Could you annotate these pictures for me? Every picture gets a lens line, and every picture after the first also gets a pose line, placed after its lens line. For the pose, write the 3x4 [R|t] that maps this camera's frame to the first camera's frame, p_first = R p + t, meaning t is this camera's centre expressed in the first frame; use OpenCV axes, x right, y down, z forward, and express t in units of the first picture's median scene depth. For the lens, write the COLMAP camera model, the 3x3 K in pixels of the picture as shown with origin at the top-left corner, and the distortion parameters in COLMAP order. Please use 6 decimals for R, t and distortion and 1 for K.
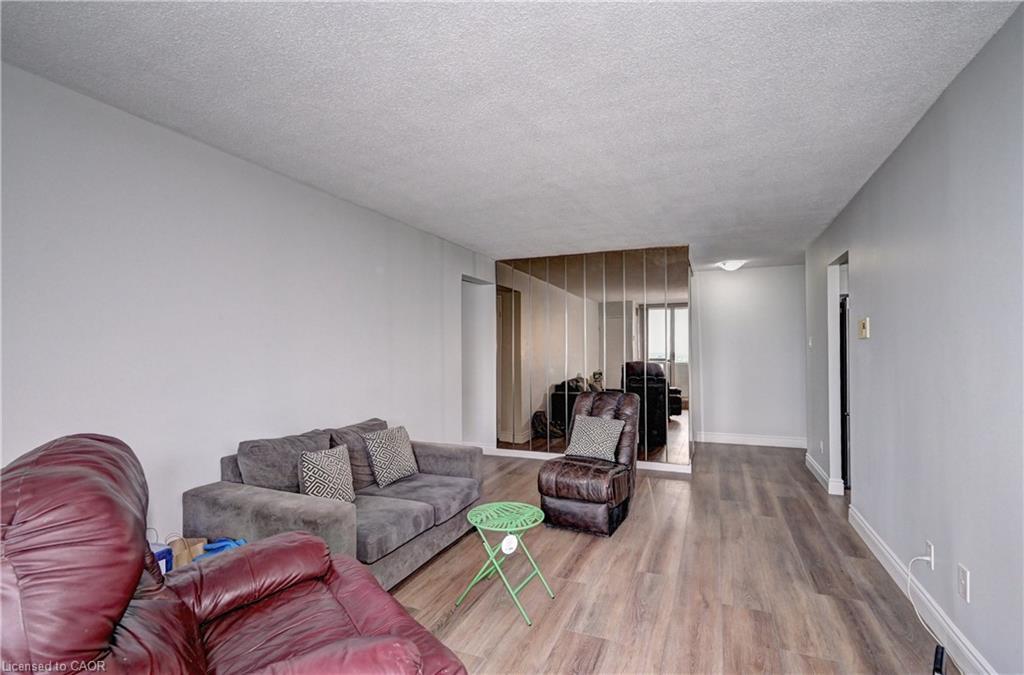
lens RADIAL K [[486.6, 0, 514.8], [0, 486.6, 343.2], [0, 0, 1]] dist [0.001785, -0.000518]
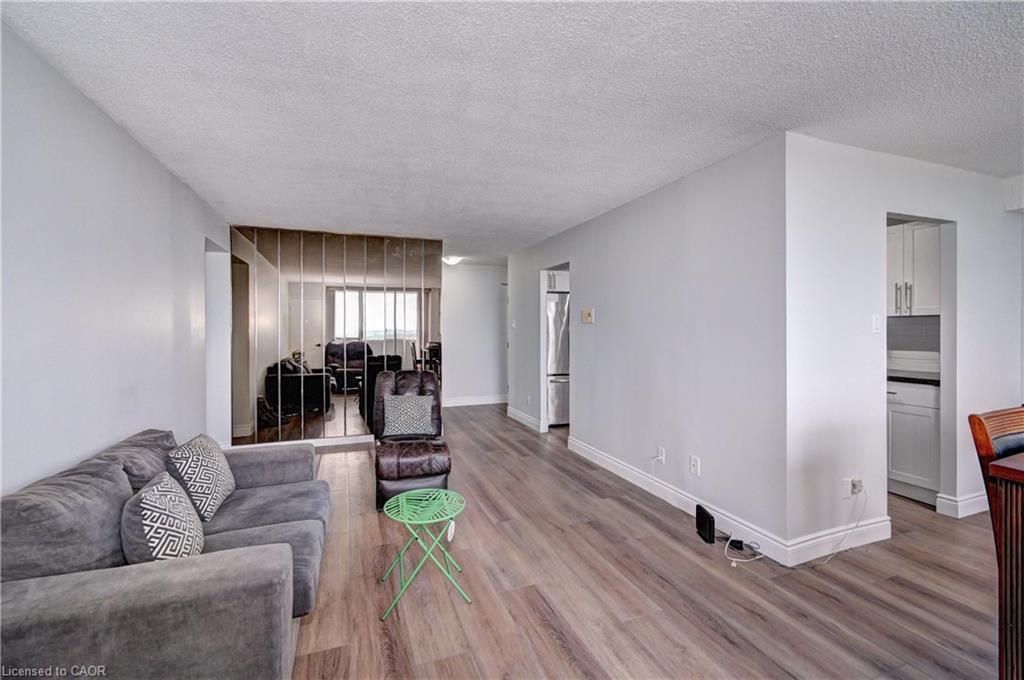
lens RADIAL K [[437.8, 0, 510.0], [0, 437.8, 326.1], [0, 0, 1]] dist [-0.000311, -0.000511]
pose [[0.719959, 0.003822, 0.694007, -0.377820], [-0.009556, 0.999945, 0.004407, -0.002982], [-0.693951, -0.009805, 0.719955, 0.200878]]
